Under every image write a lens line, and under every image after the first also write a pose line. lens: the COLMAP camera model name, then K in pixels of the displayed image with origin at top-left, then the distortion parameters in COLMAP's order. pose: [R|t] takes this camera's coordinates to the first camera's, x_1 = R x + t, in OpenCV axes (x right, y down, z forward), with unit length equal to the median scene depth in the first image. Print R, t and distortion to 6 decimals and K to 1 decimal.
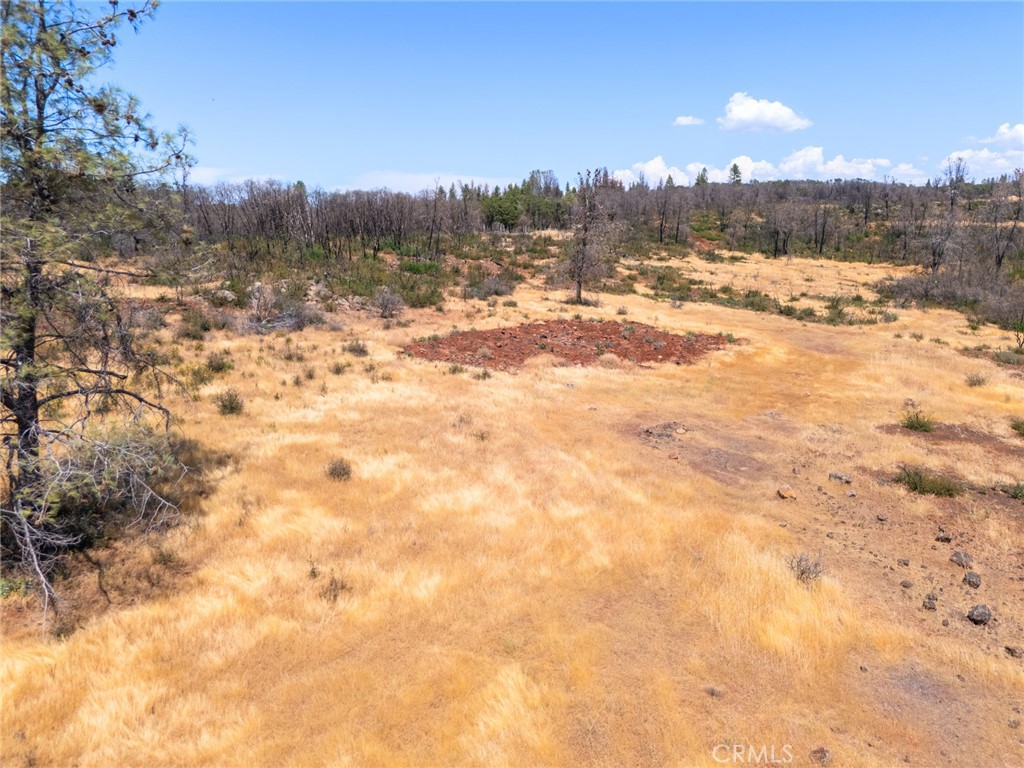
lens RADIAL K [[755.2, 0, 509.1], [0, 755.2, 381.3], [0, 0, 1]] dist [0.014881, -0.007128]
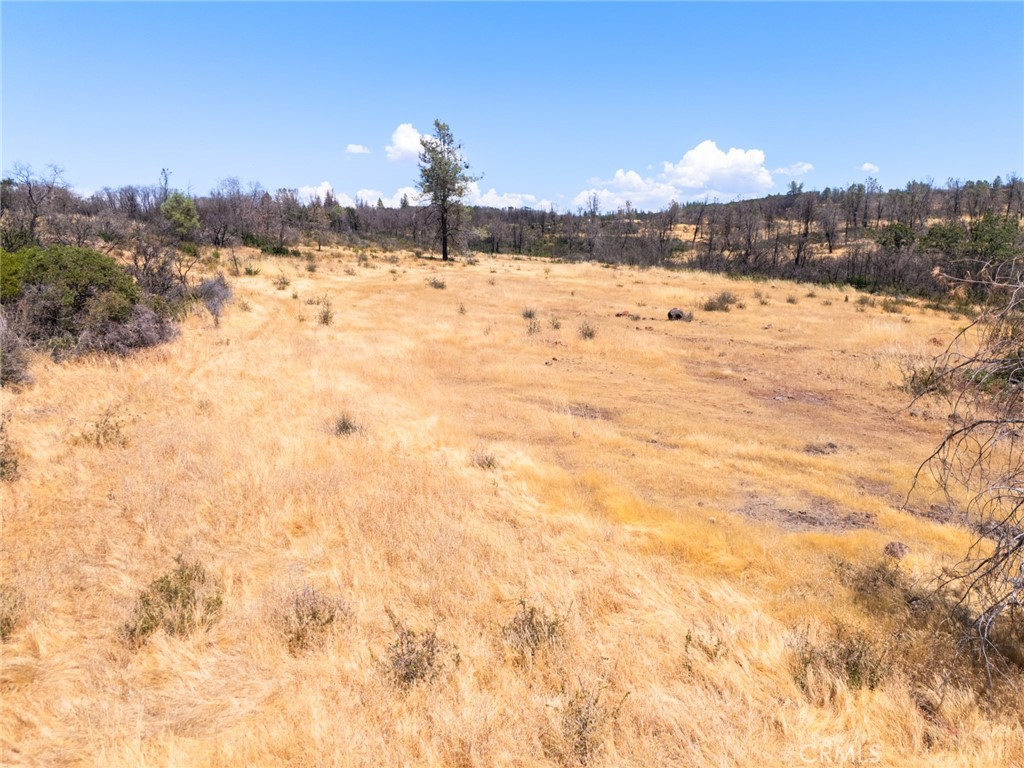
lens RADIAL K [[755.2, 0, 513.2], [0, 755.2, 386.5], [0, 0, 1]] dist [0.014881, -0.007128]
pose [[0.911018, -0.062863, 0.407546, -0.118839], [0.073355, 0.997254, -0.010153, 0.057270], [-0.405789, 0.039145, 0.913128, -0.181993]]
